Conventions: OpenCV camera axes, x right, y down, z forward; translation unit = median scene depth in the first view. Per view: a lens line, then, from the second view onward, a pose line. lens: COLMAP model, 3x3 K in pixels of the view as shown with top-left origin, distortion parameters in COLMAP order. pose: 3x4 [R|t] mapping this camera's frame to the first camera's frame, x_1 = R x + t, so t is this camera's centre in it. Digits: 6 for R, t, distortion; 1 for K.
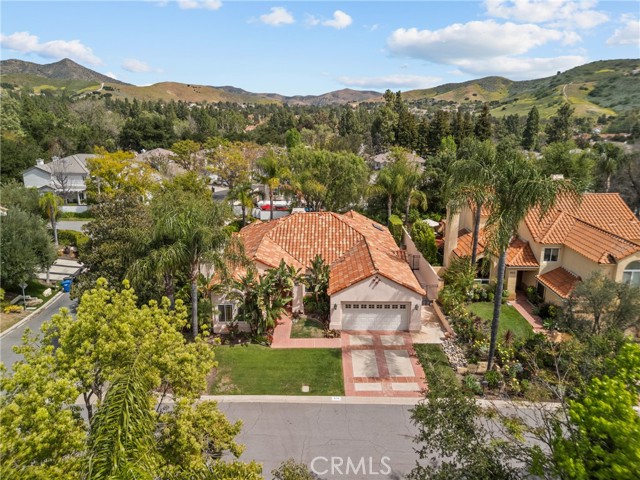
lens RADIAL K [[469.1, 0, 320.0], [0, 469.1, 240.0], [0, 0, 1]] dist [0.032297, -0.003525]
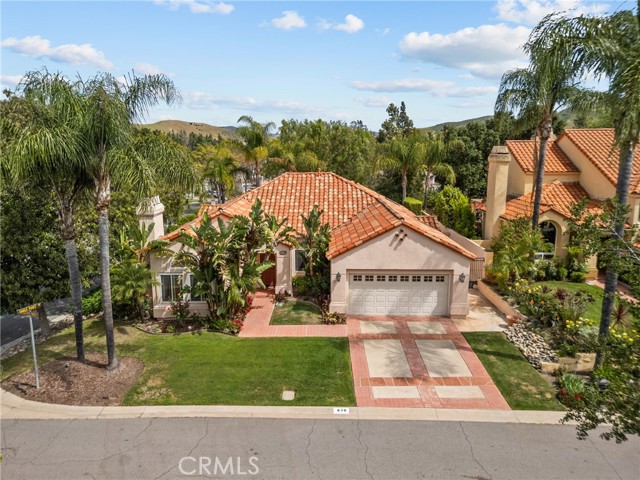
lens RADIAL K [[469.1, 0, 320.0], [0, 469.1, 240.0], [0, 0, 1]] dist [0.032297, -0.003525]
pose [[0.999998, 0.001041, -0.001717, 0.007871], [-0.001182, 0.996429, -0.084431, 0.145912], [0.001623, 0.084433, 0.996428, 0.338134]]
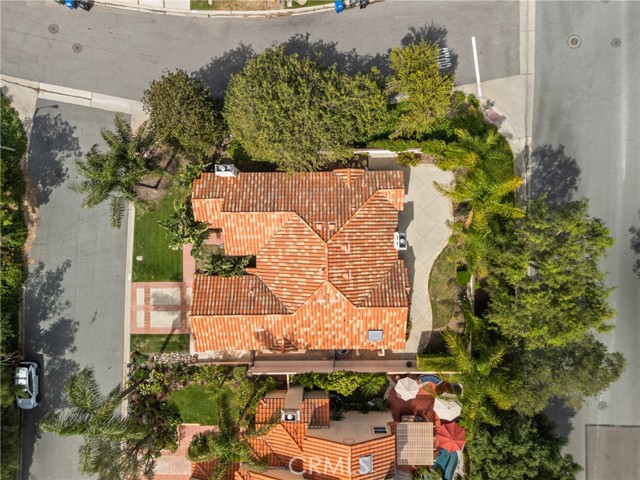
lens RADIAL K [[469.1, 0, 320.0], [0, 469.1, 240.0], [0, 0, 1]] dist [0.032297, -0.003525]
pose [[0.014170, 0.999849, 0.010094, -0.085881], [-0.265173, -0.005976, 0.964182, -1.201375], [0.964097, -0.016339, 0.265049, 0.982522]]
